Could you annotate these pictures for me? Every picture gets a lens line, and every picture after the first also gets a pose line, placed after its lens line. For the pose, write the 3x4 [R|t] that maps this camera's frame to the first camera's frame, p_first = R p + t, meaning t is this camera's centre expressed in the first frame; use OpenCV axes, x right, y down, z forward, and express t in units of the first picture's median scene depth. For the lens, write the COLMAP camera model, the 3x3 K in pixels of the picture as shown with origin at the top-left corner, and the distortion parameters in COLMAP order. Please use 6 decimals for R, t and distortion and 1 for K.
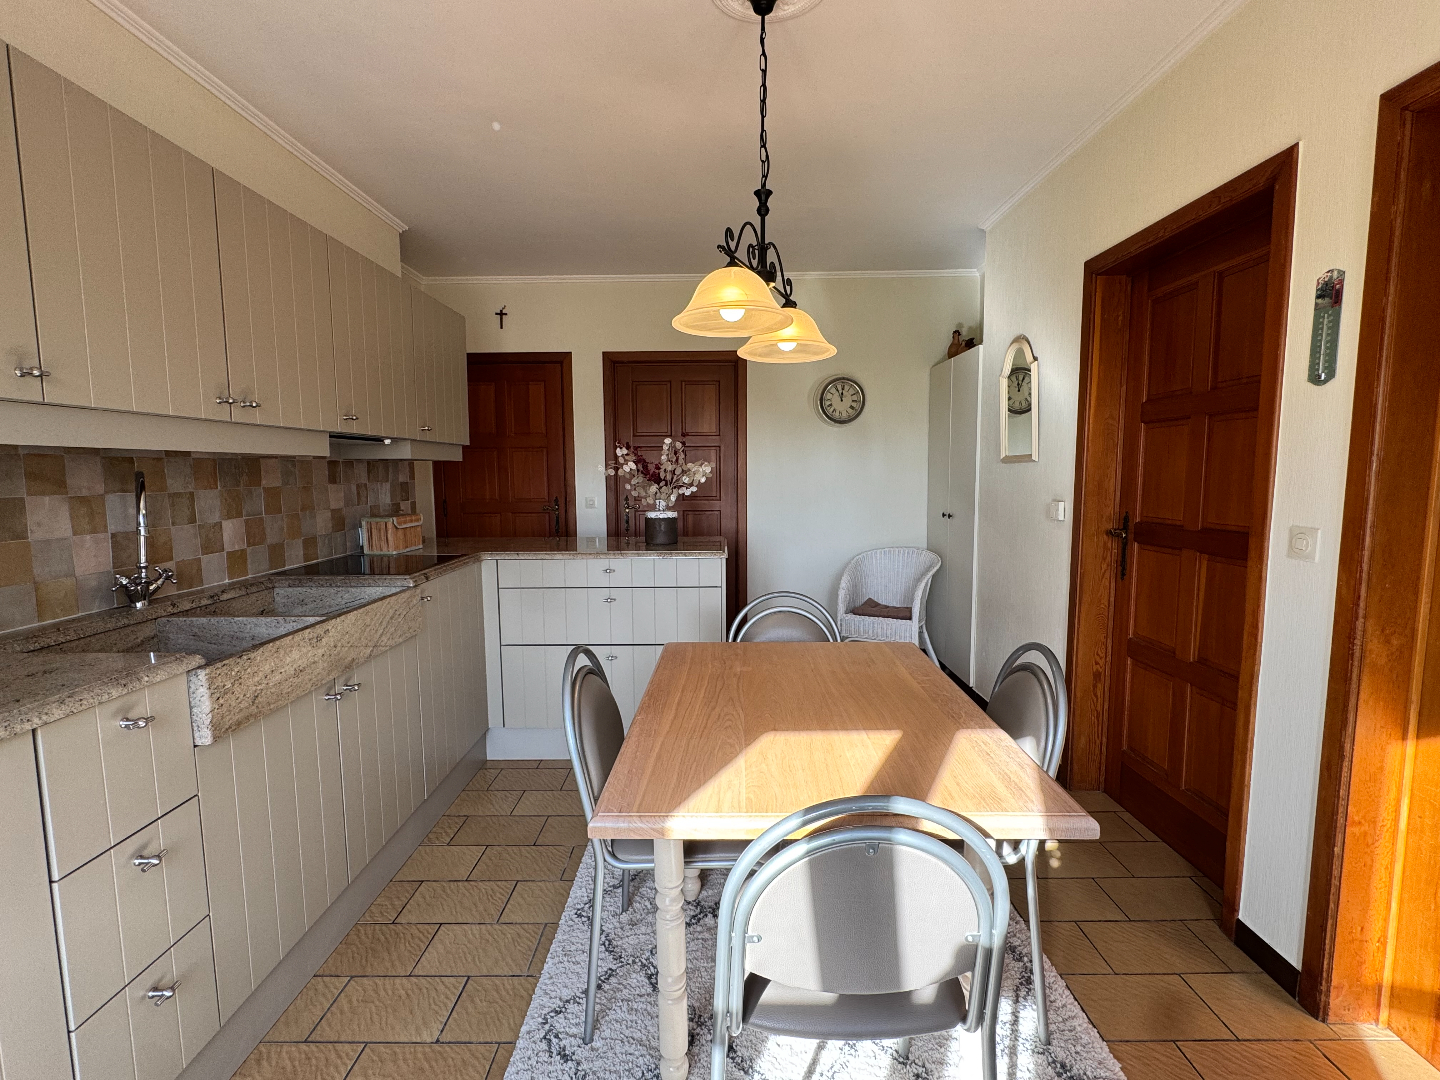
lens RADIAL K [[672.2, 0, 717.2], [0, 672.2, 542.3], [0, 0, 1]] dist [-0.000534, -0.000184]
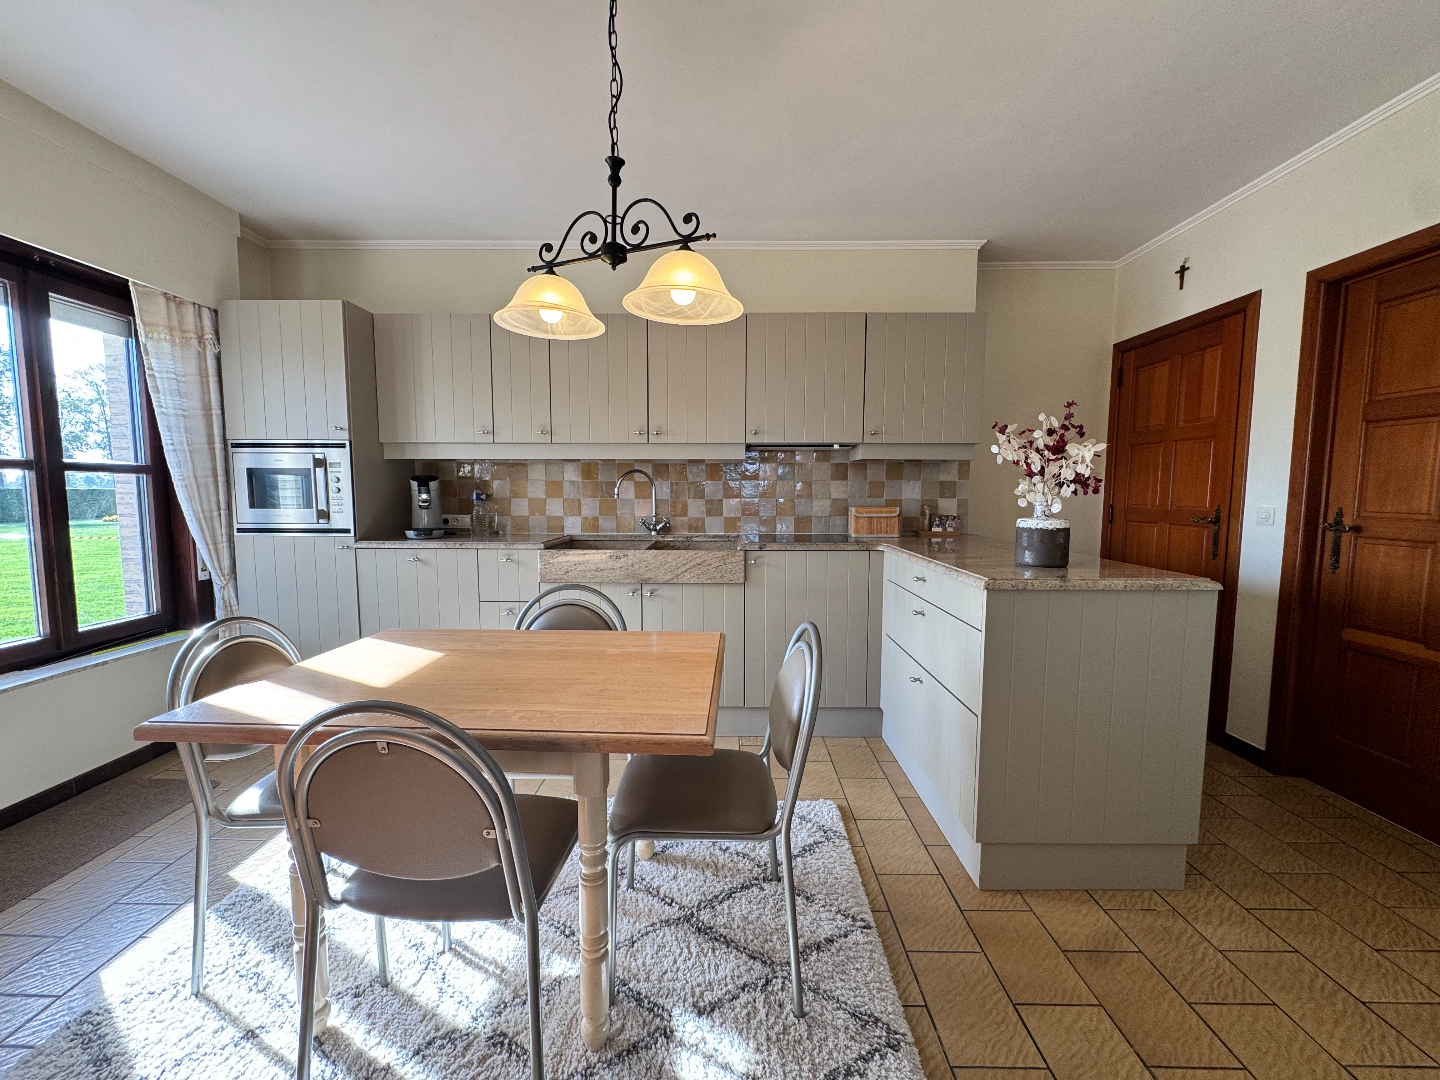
lens RADIAL K [[574.3, 0, 714.8], [0, 574.3, 539.3], [0, 0, 1]] dist [0.000788, 0.000037]
pose [[-0.010507, 0.094869, -0.995434, 0.739052], [-0.108685, 0.989483, 0.095449, -0.065260], [0.994021, 0.109192, -0.000085, 0.951131]]
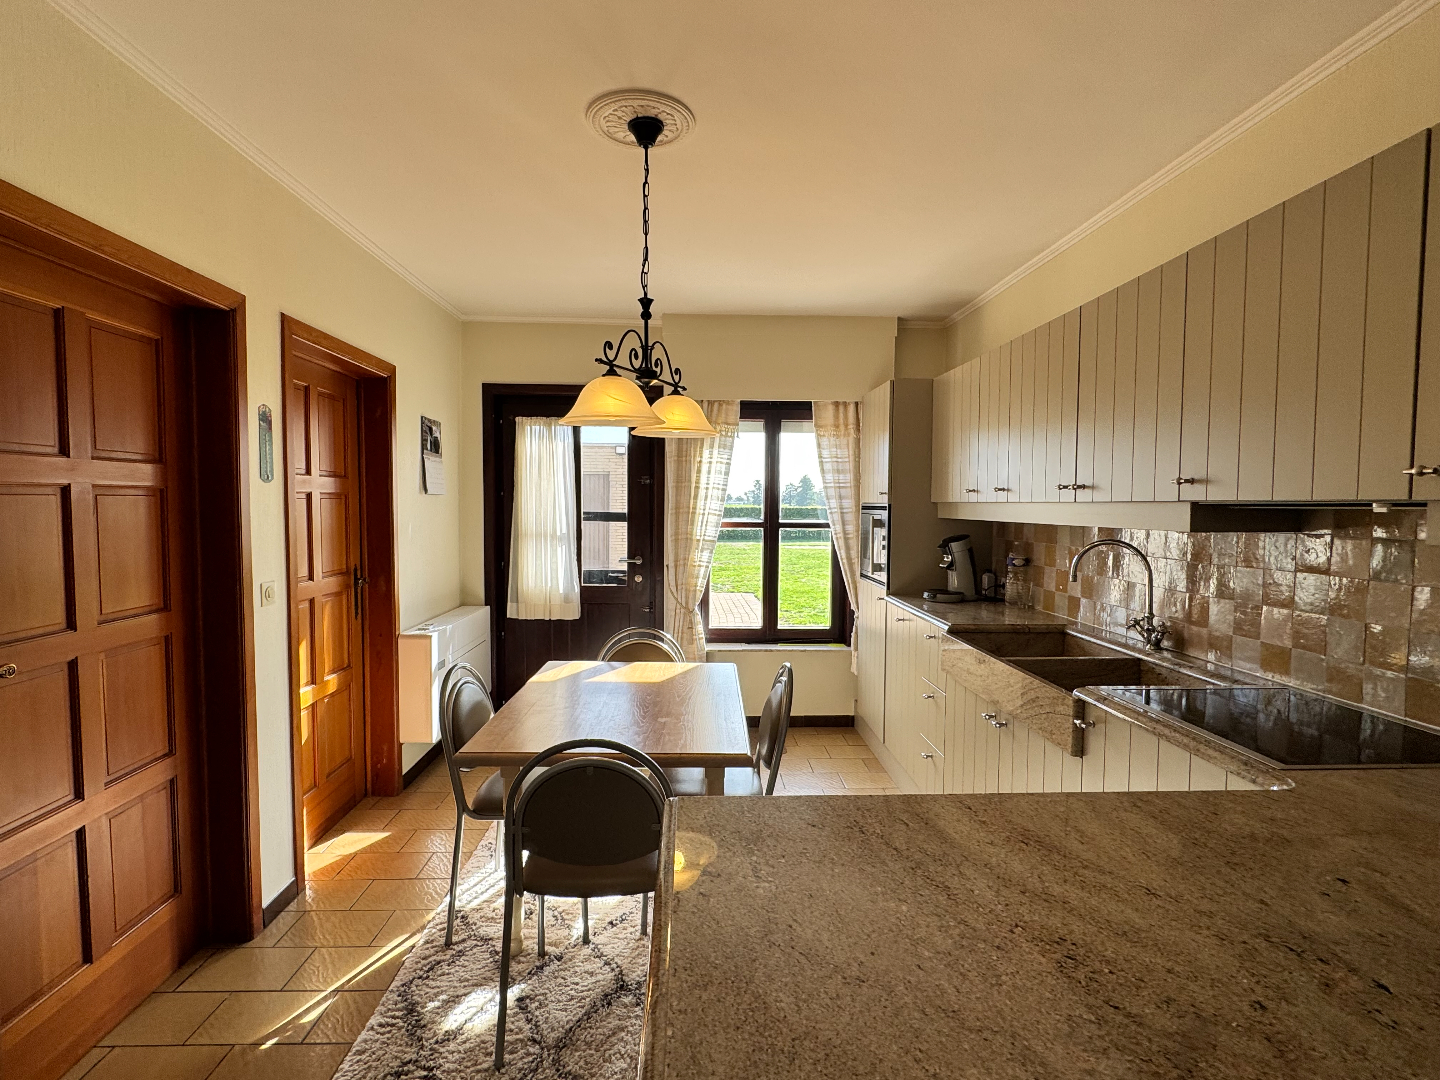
lens RADIAL K [[707.4, 0, 715.3], [0, 707.4, 535.9], [0, 0, 1]] dist [-0.003859, -0.000368]
pose [[-0.998859, 0.002187, -0.047701, 0.017565], [-0.005017, 0.988615, 0.150383, -0.240570], [0.047486, 0.150451, -0.987476, 1.768985]]
